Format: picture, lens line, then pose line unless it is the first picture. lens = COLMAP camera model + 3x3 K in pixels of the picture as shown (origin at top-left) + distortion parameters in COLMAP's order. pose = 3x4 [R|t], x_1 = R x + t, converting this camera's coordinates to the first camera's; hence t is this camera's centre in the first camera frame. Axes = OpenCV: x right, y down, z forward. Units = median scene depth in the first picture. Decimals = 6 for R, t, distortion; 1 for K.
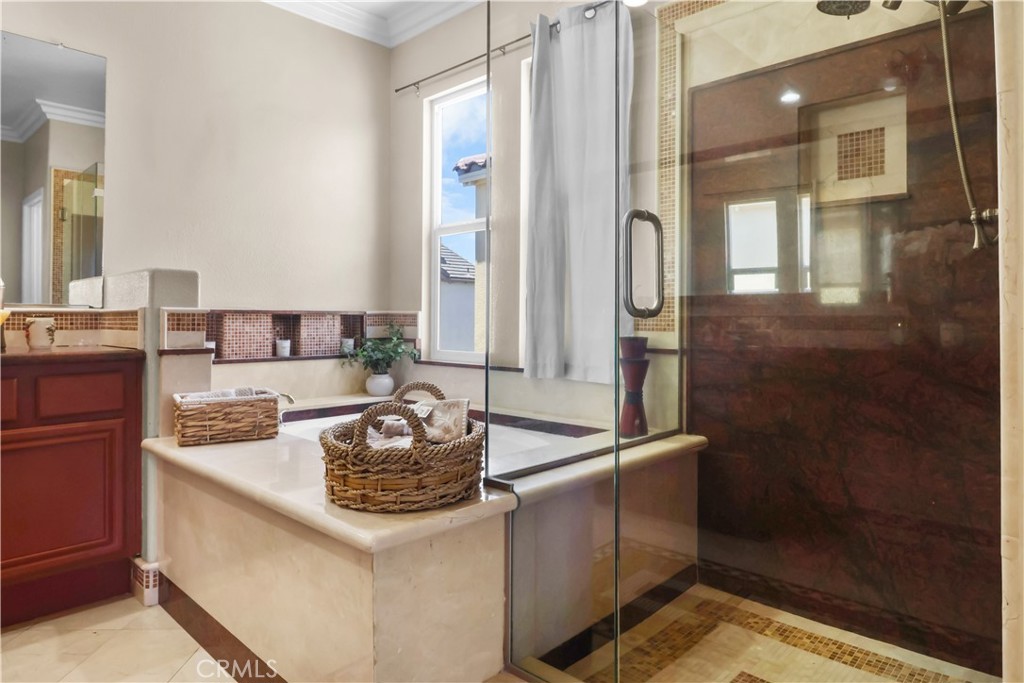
lens RADIAL K [[621.3, 0, 512.8], [0, 621.3, 310.1], [0, 0, 1]] dist [0.000037, -0.001008]
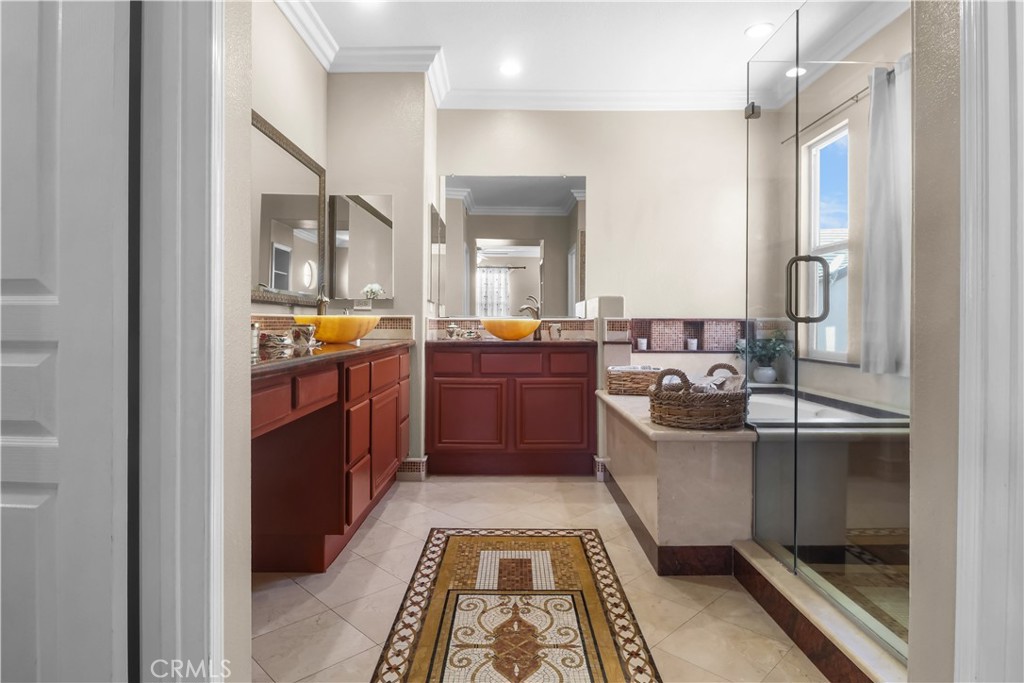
lens RADIAL K [[566.1, 0, 515.9], [0, 566.1, 337.1], [0, 0, 1]] dist [0.000539, -0.001794]
pose [[0.698112, 0.015659, -0.715818, 0.407391], [0.009488, 0.999471, 0.031117, -0.001382], [0.715926, -0.028515, 0.697594, -0.308178]]
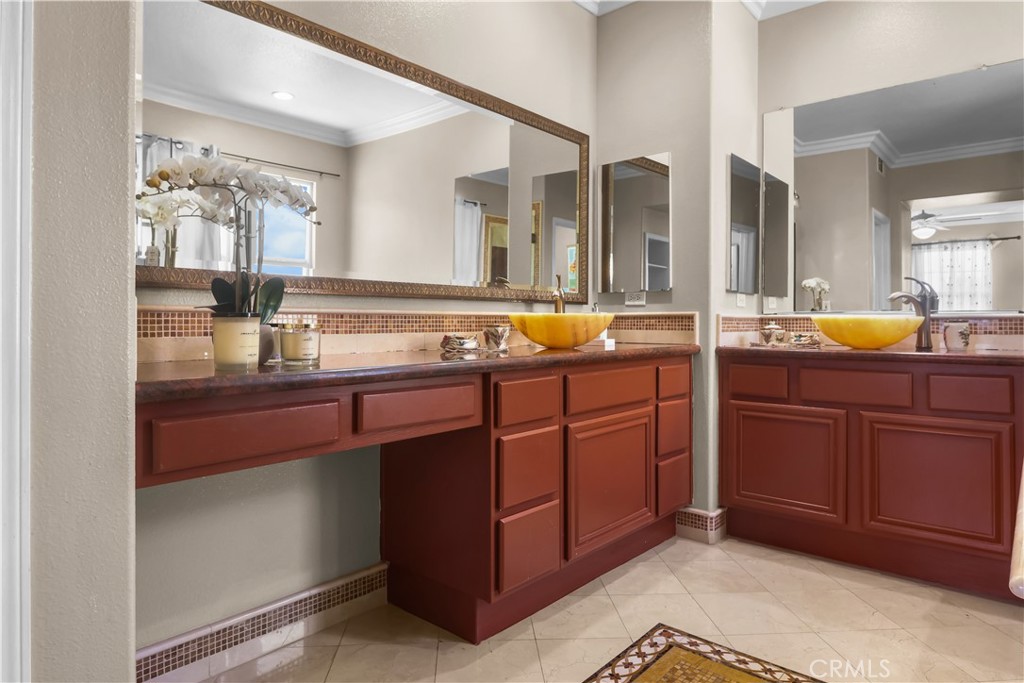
lens RADIAL K [[622.5, 0, 511.7], [0, 622.5, 322.9], [0, 0, 1]] dist [0.001657, -0.000633]
pose [[0.051454, -0.000105, -0.998675, 0.317016], [0.012658, 0.999920, 0.000547, 0.001518], [0.998595, -0.012669, 0.051451, 0.140142]]
